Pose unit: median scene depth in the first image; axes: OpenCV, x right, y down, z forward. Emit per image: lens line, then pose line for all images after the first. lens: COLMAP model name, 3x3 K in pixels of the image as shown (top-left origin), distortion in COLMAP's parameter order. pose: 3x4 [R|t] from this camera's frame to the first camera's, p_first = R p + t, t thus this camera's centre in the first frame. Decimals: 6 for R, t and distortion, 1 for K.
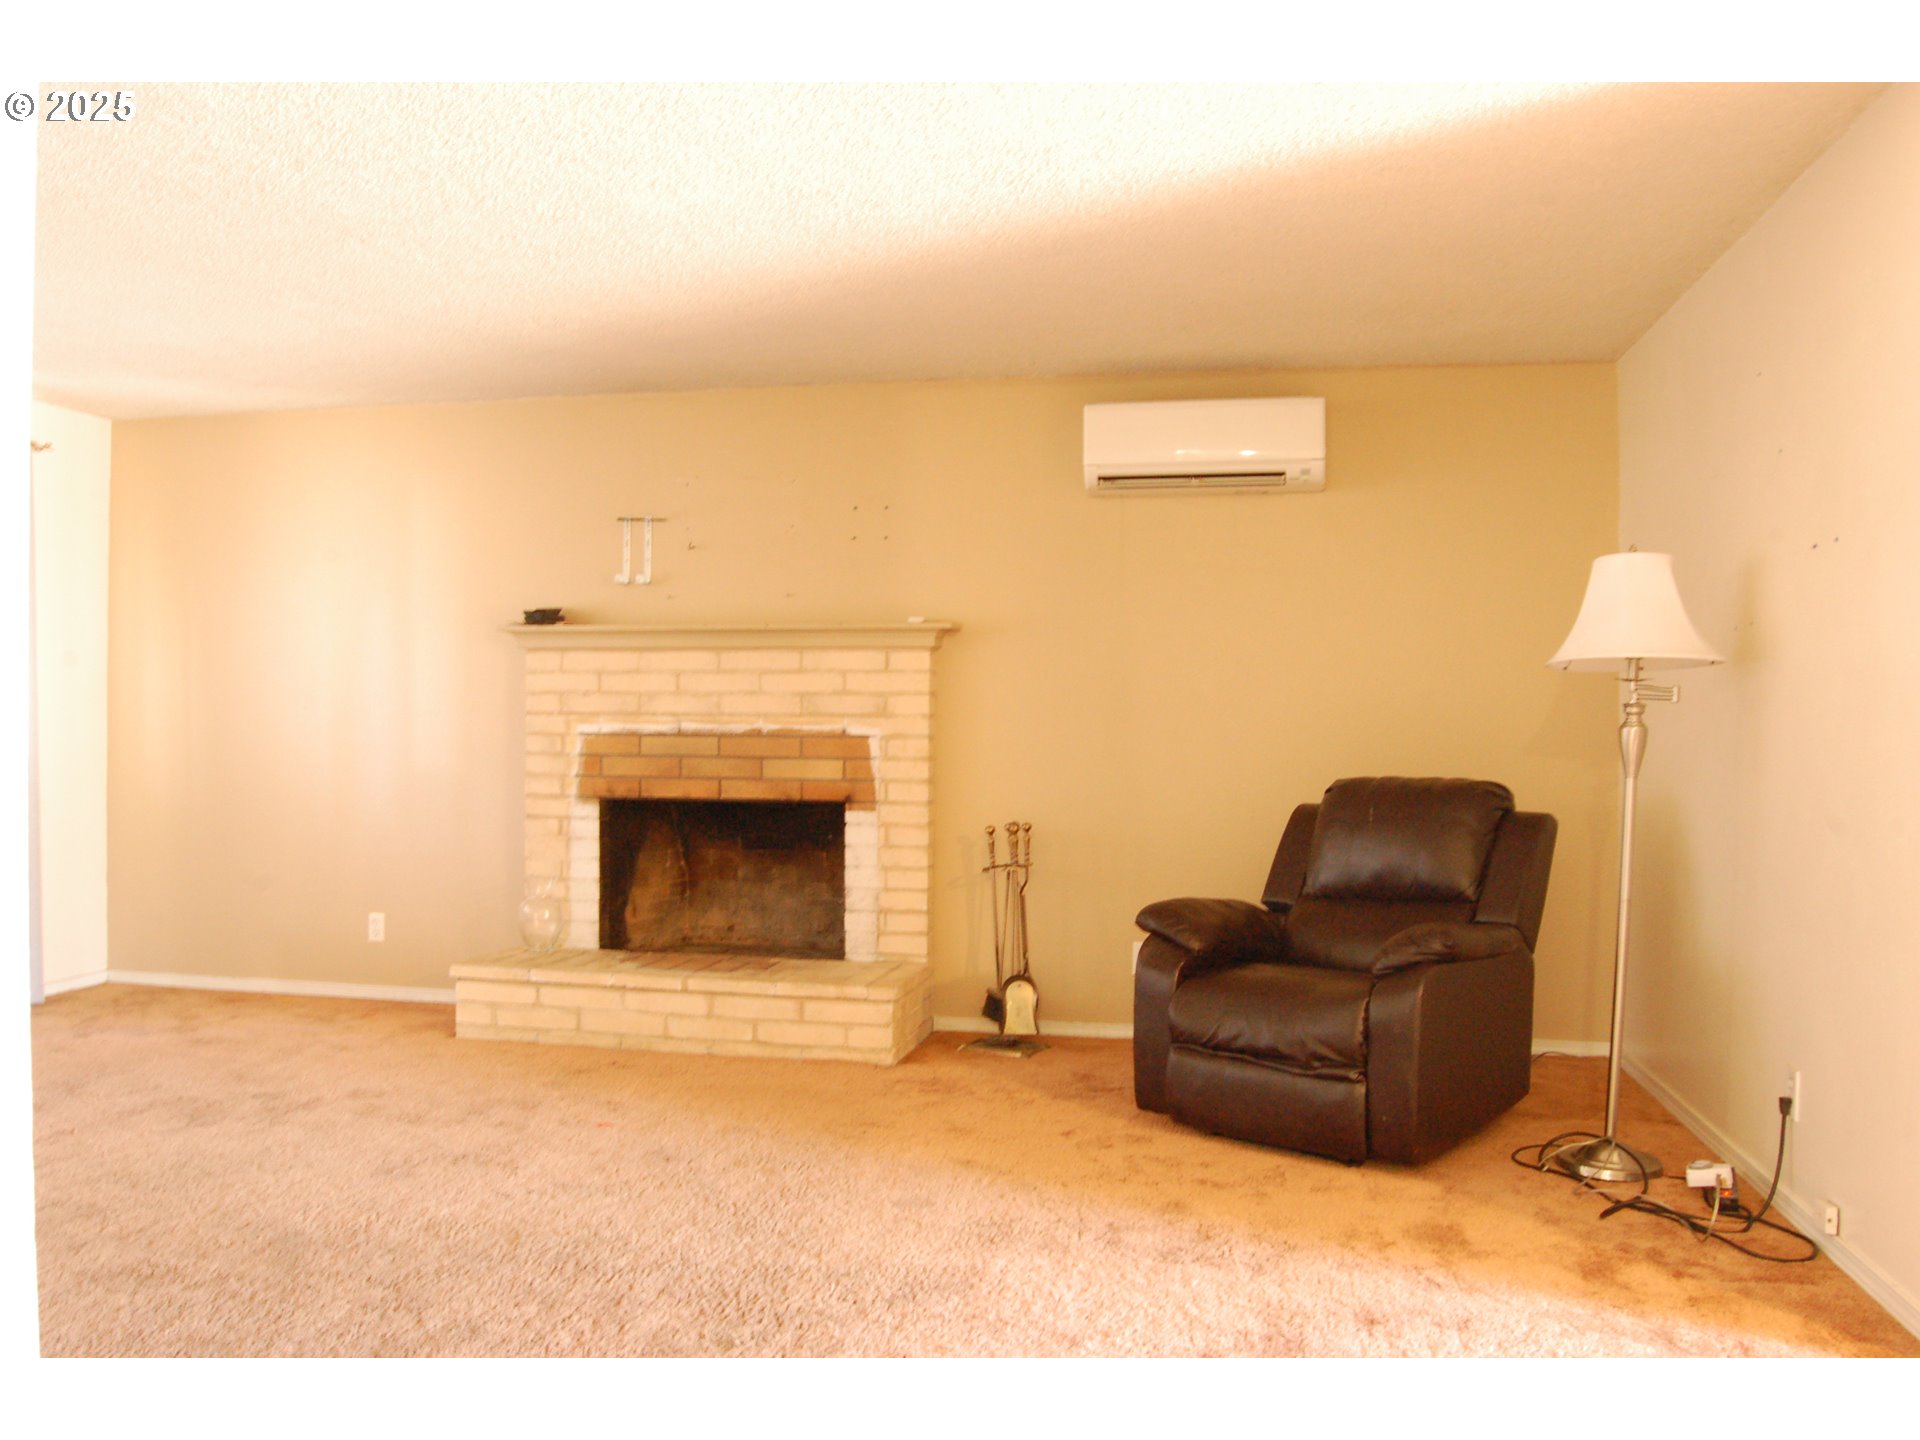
lens RADIAL K [[1528.3, 0, 962.1], [0, 1528.3, 725.6], [0, 0, 1]] dist [-0.079122, 0.022609]
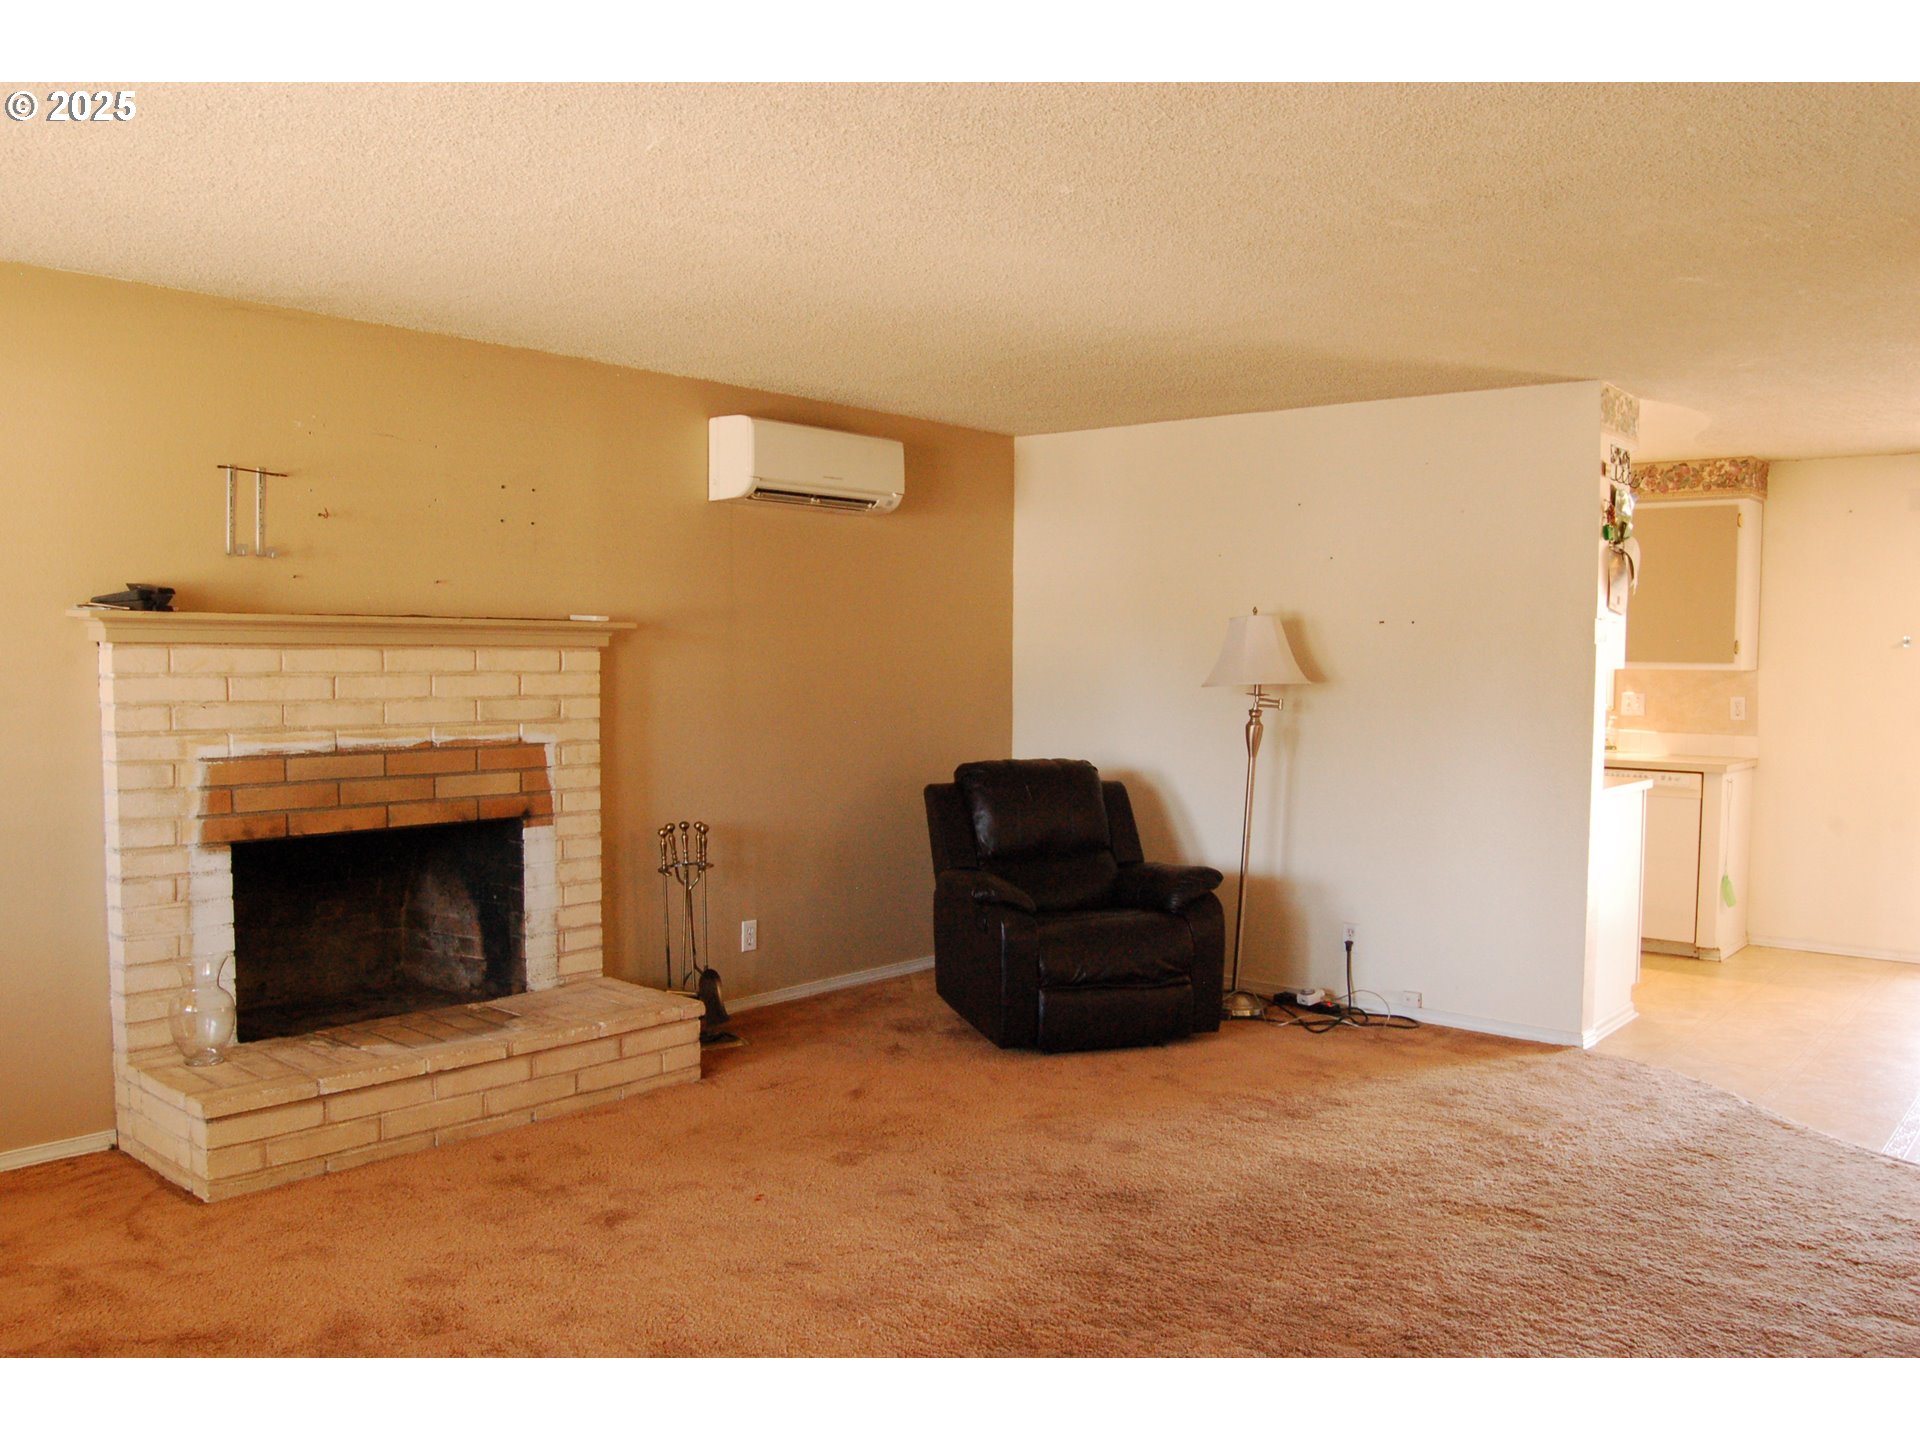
lens RADIAL K [[1528.3, 0, 962.0], [0, 1528.3, 716.6], [0, 0, 1]] dist [-0.079122, 0.022609]
pose [[0.483651, -0.040465, 0.874325, -0.732886], [-0.010267, 0.998600, 0.051897, -0.058835], [-0.875201, -0.034077, 0.482558, 0.343660]]
